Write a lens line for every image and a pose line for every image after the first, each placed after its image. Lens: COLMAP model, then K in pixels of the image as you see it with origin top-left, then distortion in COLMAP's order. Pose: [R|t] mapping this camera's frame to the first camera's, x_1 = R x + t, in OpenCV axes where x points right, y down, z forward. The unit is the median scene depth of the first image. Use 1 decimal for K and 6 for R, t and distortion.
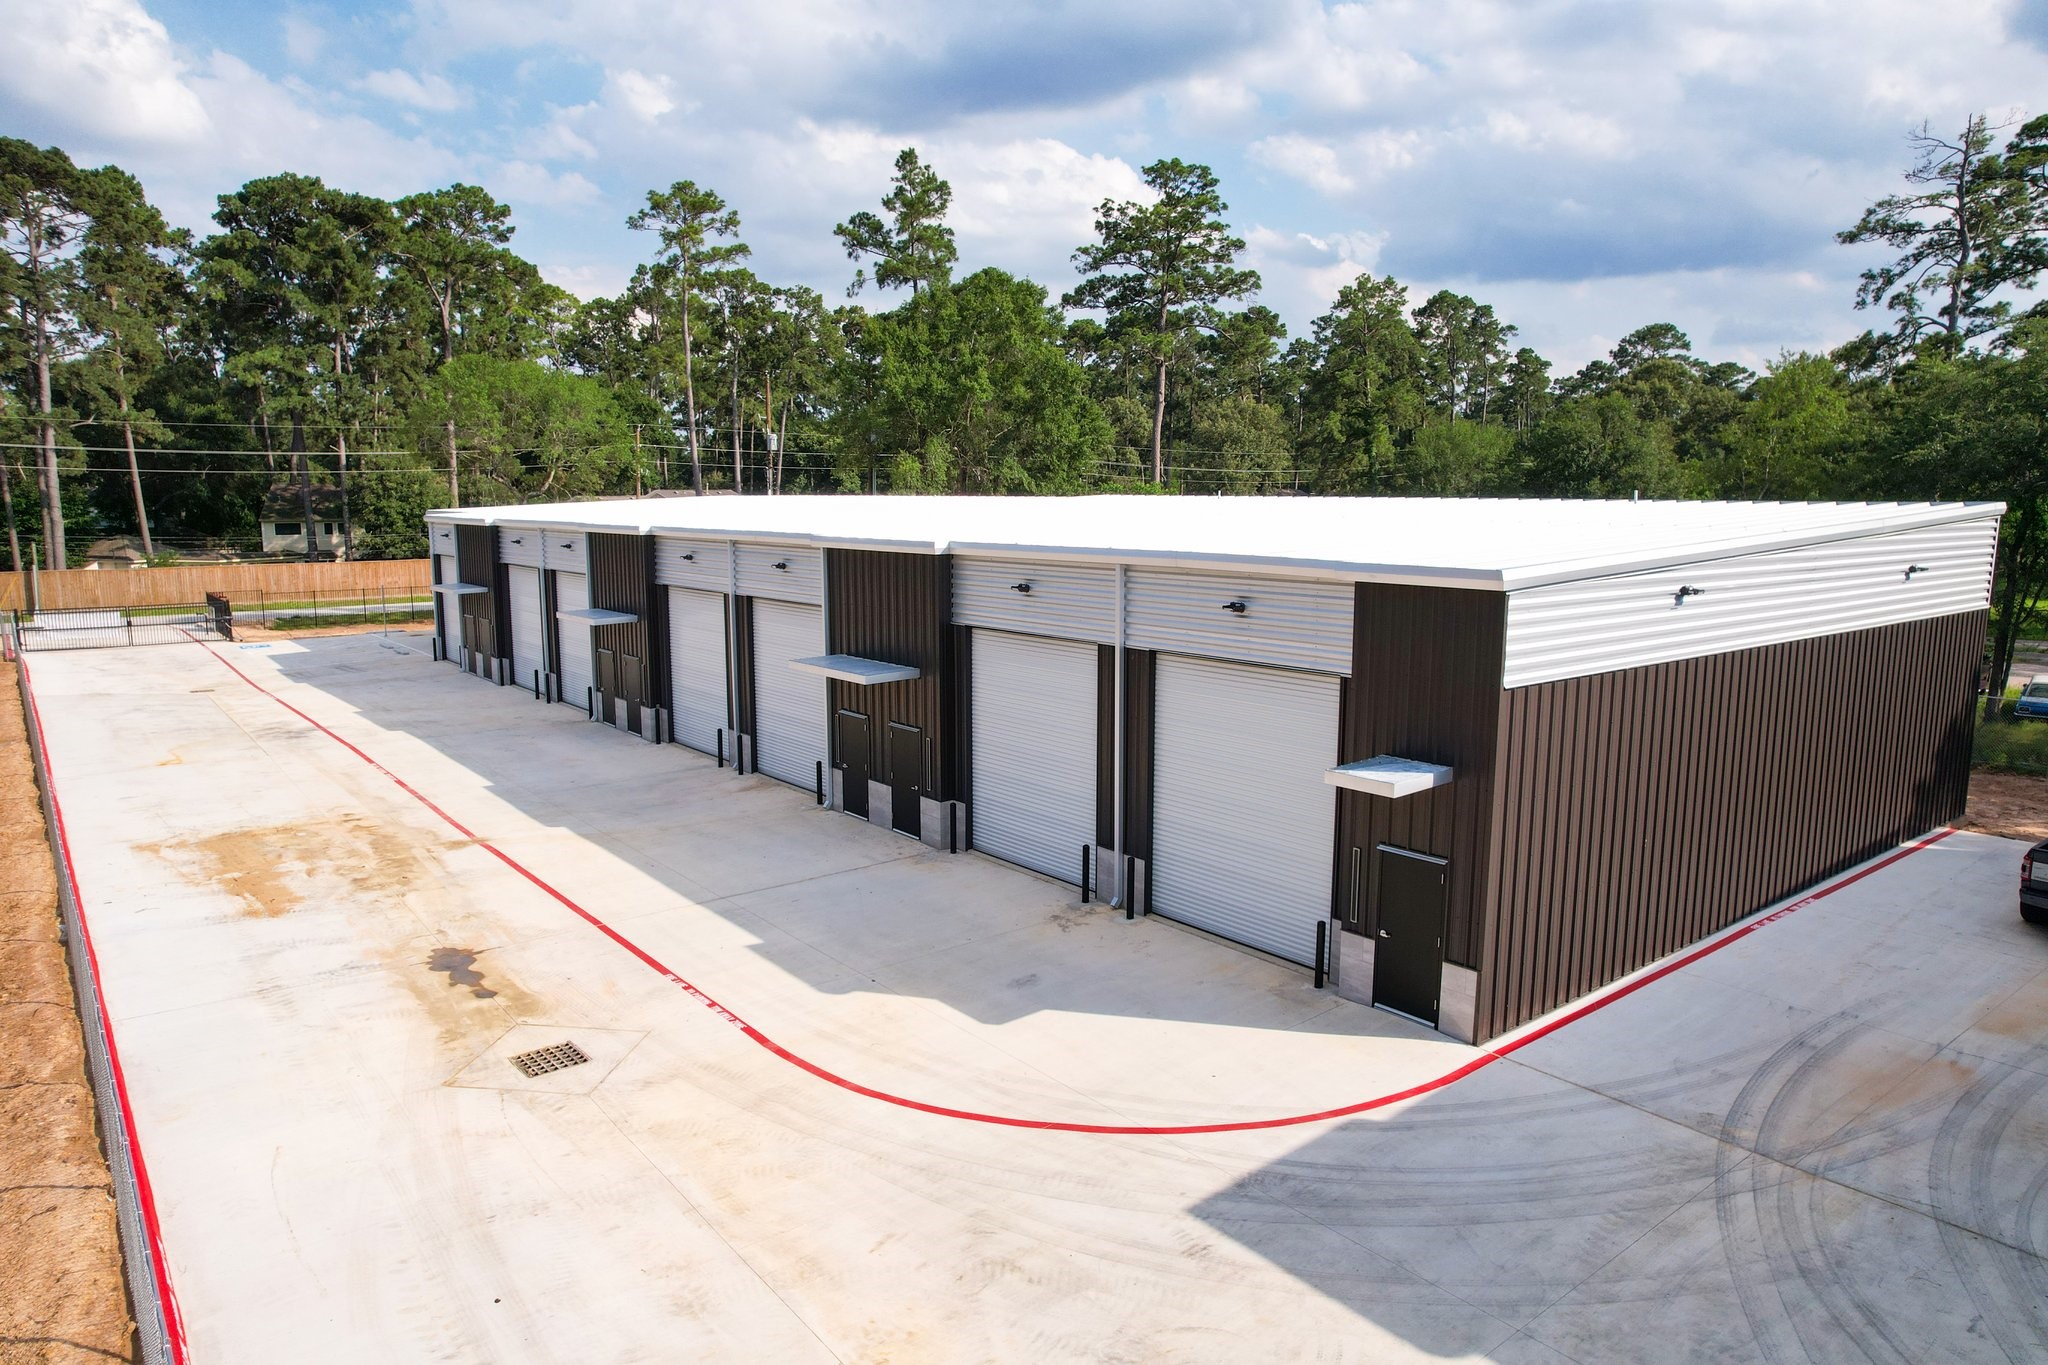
lens RADIAL K [[1308.8, 0, 1035.6], [0, 1308.8, 692.7], [0, 0, 1]] dist [-0.068719, 0.057814]
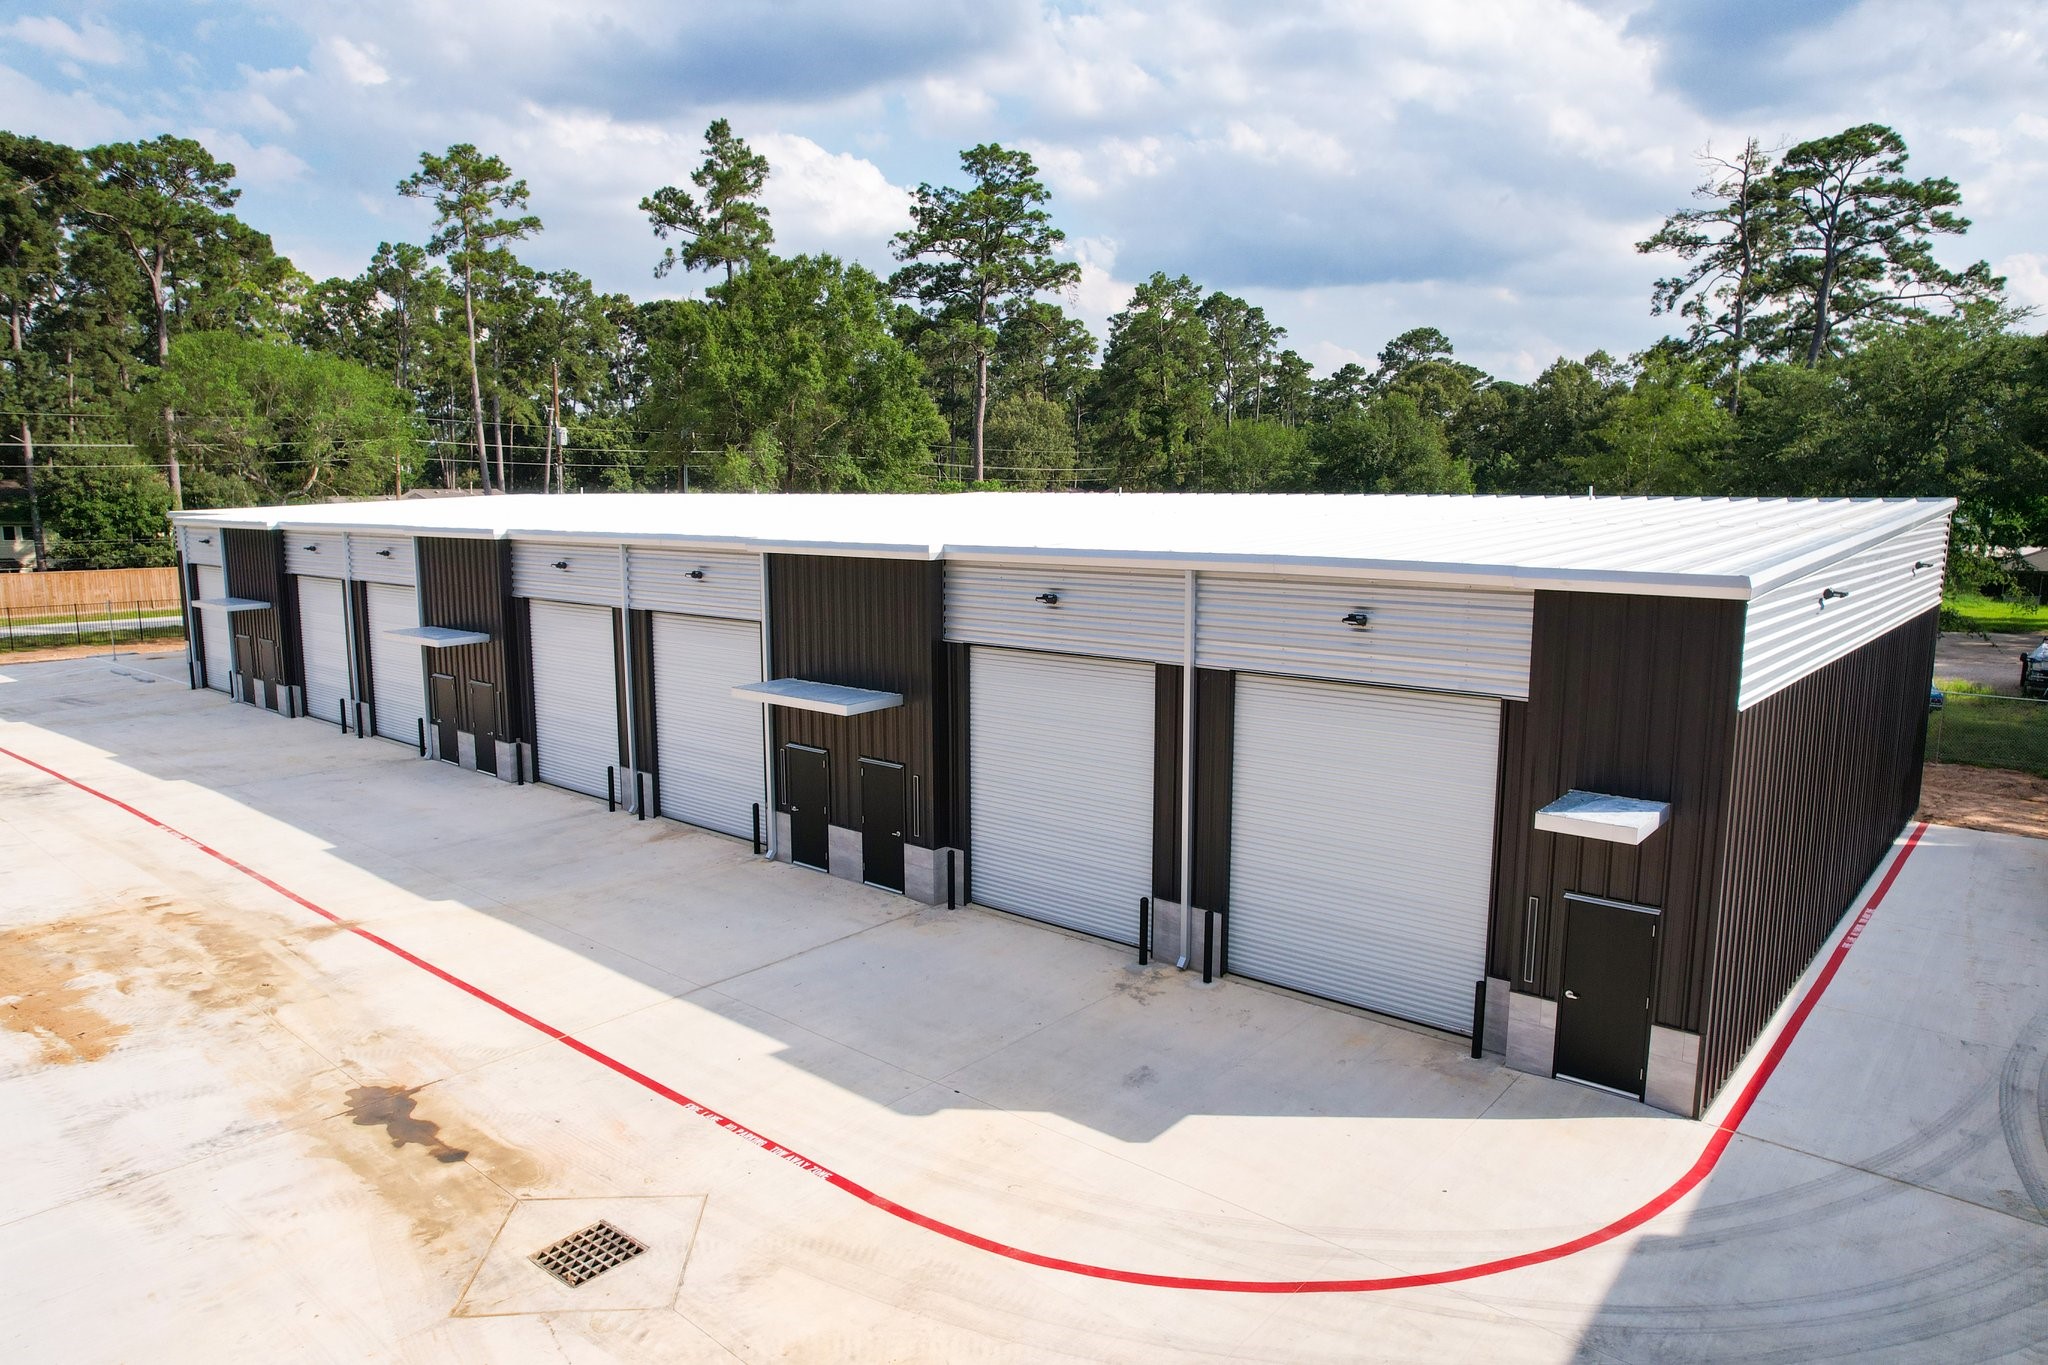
lens RADIAL K [[1308.8, 0, 1035.9], [0, 1308.8, 686.4], [0, 0, 1]] dist [-0.068719, 0.057814]
pose [[0.982340, -0.028048, 0.184993, -0.152991], [0.028753, 0.999586, -0.001131, -0.019152], [-0.184884, 0.006431, 0.982739, 0.139252]]
